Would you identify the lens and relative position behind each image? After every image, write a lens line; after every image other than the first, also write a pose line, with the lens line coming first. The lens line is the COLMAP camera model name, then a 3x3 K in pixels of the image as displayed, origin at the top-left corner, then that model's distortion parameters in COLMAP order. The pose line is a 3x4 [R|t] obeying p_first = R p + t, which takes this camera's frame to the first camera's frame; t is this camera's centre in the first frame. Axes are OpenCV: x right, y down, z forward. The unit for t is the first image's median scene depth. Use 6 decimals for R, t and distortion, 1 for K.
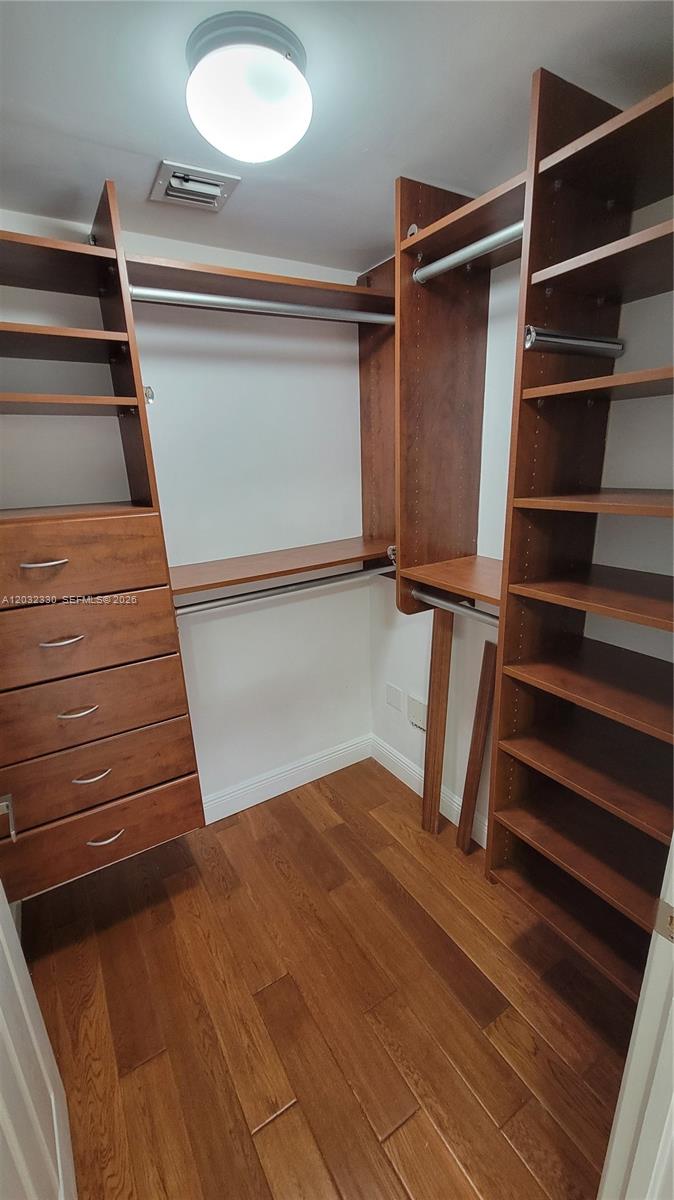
lens RADIAL K [[492.0, 0, 335.0], [0, 492.0, 600.9], [0, 0, 1]] dist [0.001152, -0.000205]
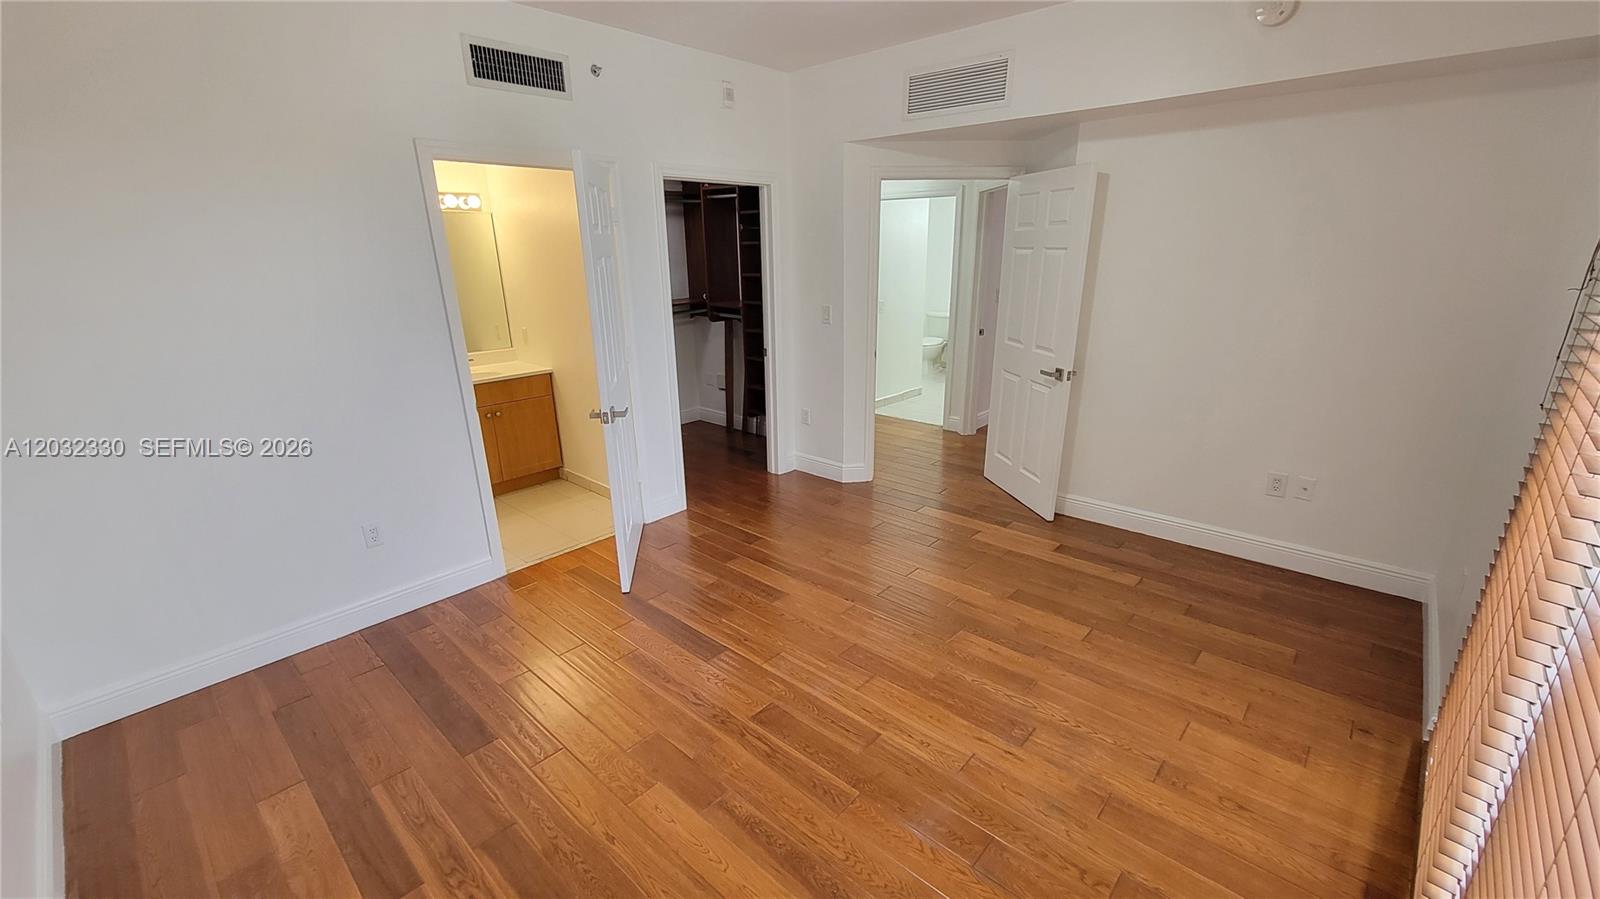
lens RADIAL K [[656.0, 0, 799.6], [0, 656.0, 457.8], [0, 0, 1]] dist [0.001152, -0.000205]
pose [[0.963213, -0.057486, 0.262519, -0.272063], [0.056031, 0.998344, 0.013033, 0.546949], [-0.262833, 0.002155, 0.964839, -1.843637]]
